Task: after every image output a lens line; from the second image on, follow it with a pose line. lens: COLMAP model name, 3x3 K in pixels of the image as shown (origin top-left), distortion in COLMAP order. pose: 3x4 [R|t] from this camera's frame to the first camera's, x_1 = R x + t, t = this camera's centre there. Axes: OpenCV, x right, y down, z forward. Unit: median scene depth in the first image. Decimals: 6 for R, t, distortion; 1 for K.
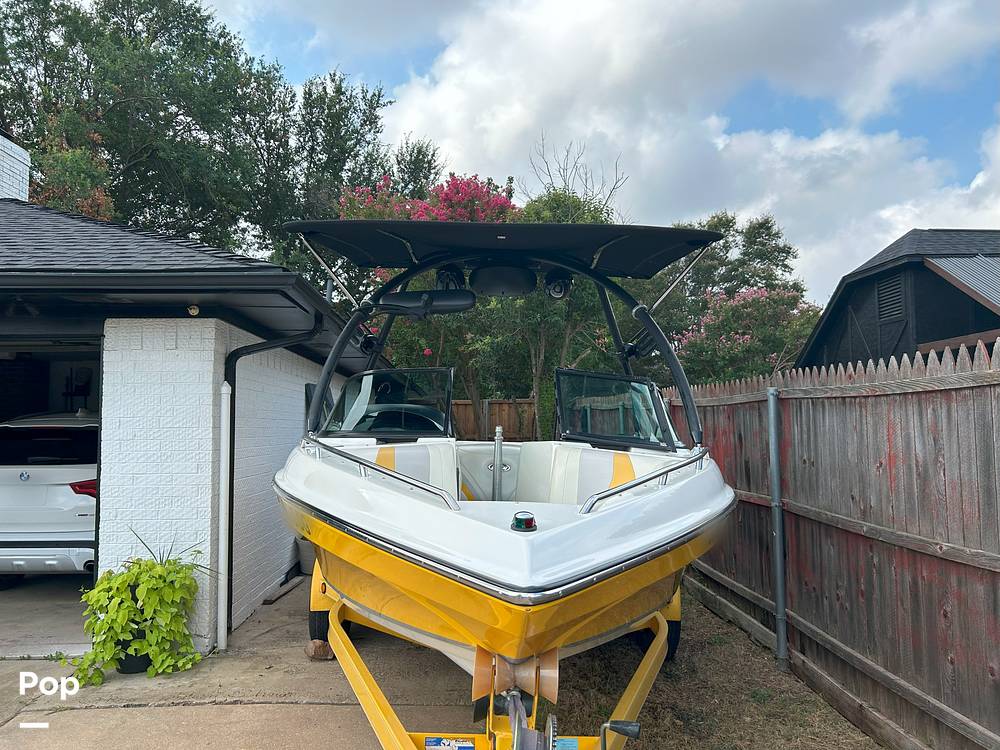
lens RADIAL K [[749.9, 0, 497.3], [0, 749.9, 380.0], [0, 0, 1]] dist [0.037349, -0.032662]
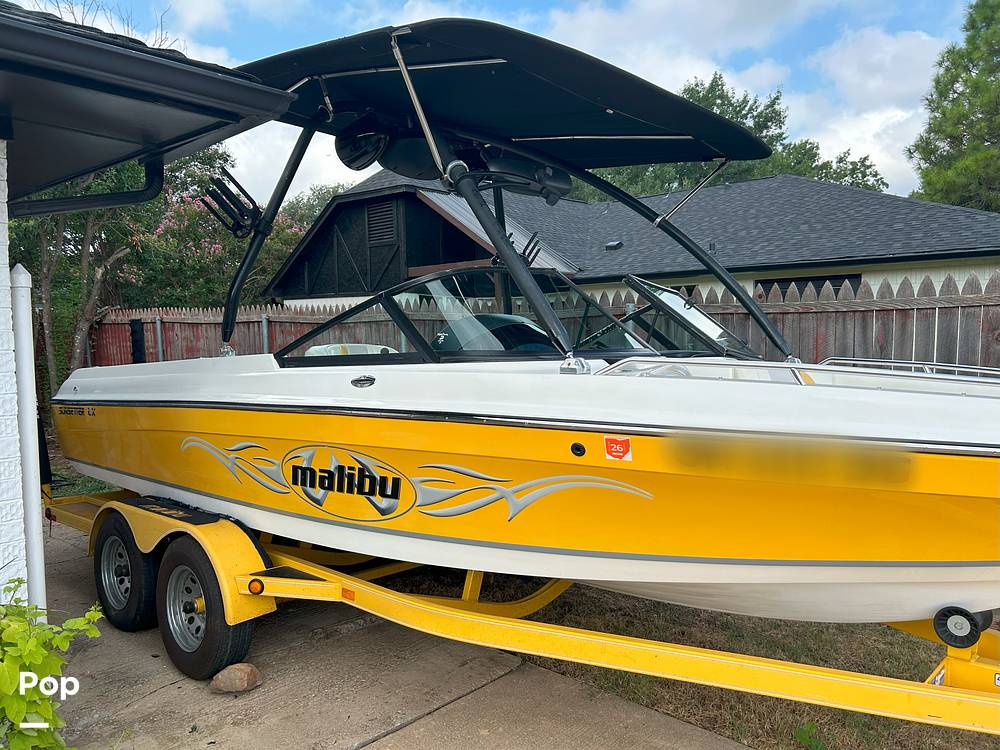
lens RADIAL K [[753.3, 0, 495.8], [0, 753.3, 383.7], [0, 0, 1]] dist [0.030168, -0.011104]
pose [[0.682438, -0.050881, 0.729171, -0.600738], [-0.034256, 0.994252, 0.101439, 0.022763], [-0.730141, -0.094204, 0.676772, 0.431879]]
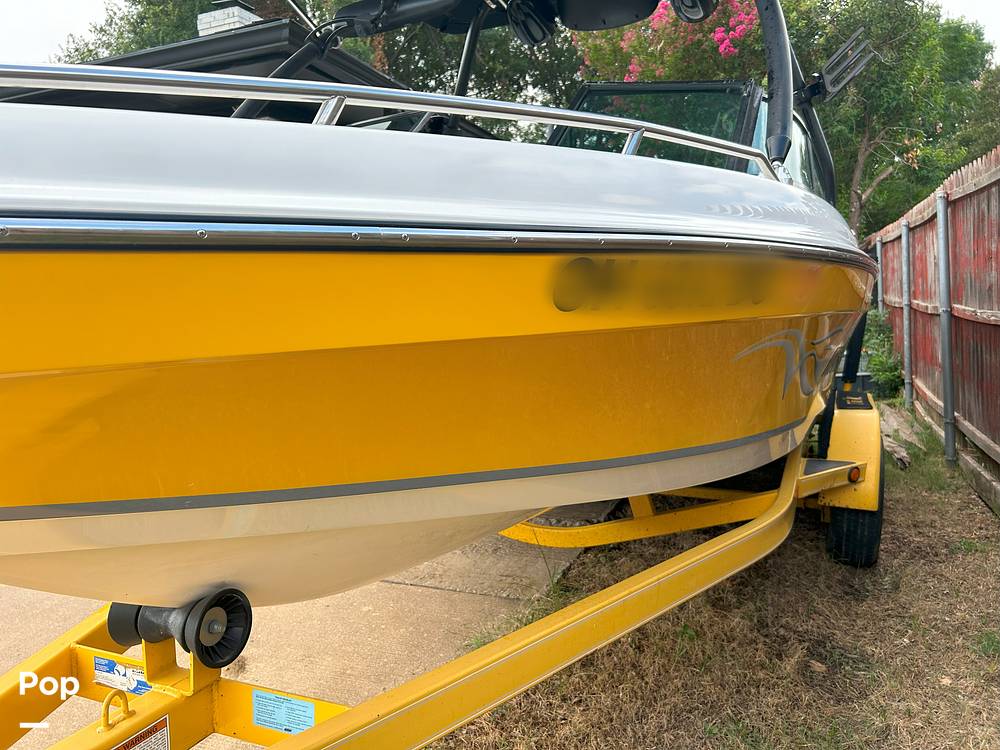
lens RADIAL K [[757.4, 0, 504.7], [0, 757.4, 398.7], [0, 0, 1]] dist [0.001800, -0.002561]
pose [[0.915598, 0.016172, -0.401768, 0.226035], [0.056979, 0.983890, 0.169454, 0.110242], [0.398036, -0.178044, 0.899926, 0.349428]]
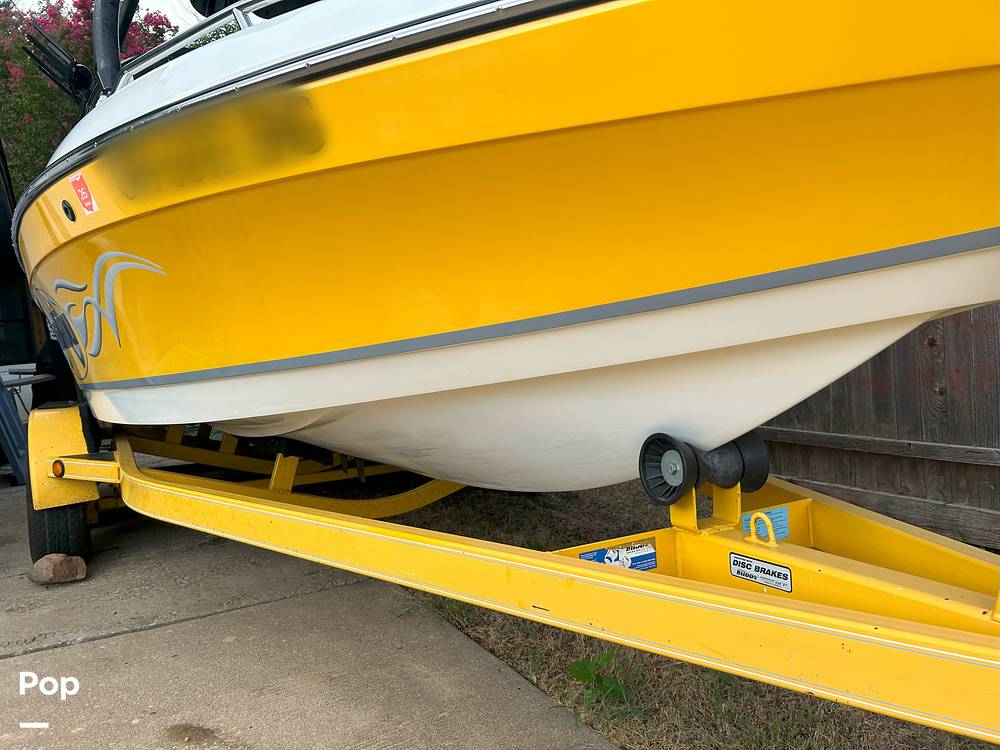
lens RADIAL K [[758.2, 0, 512.9], [0, 758.2, 371.2], [0, 0, 1]] dist [0.002187, 0.001347]
pose [[0.878830, -0.091504, 0.468278, -0.198854], [0.045981, 0.993113, 0.107764, 0.158451], [-0.474913, -0.073175, 0.876985, 0.313740]]
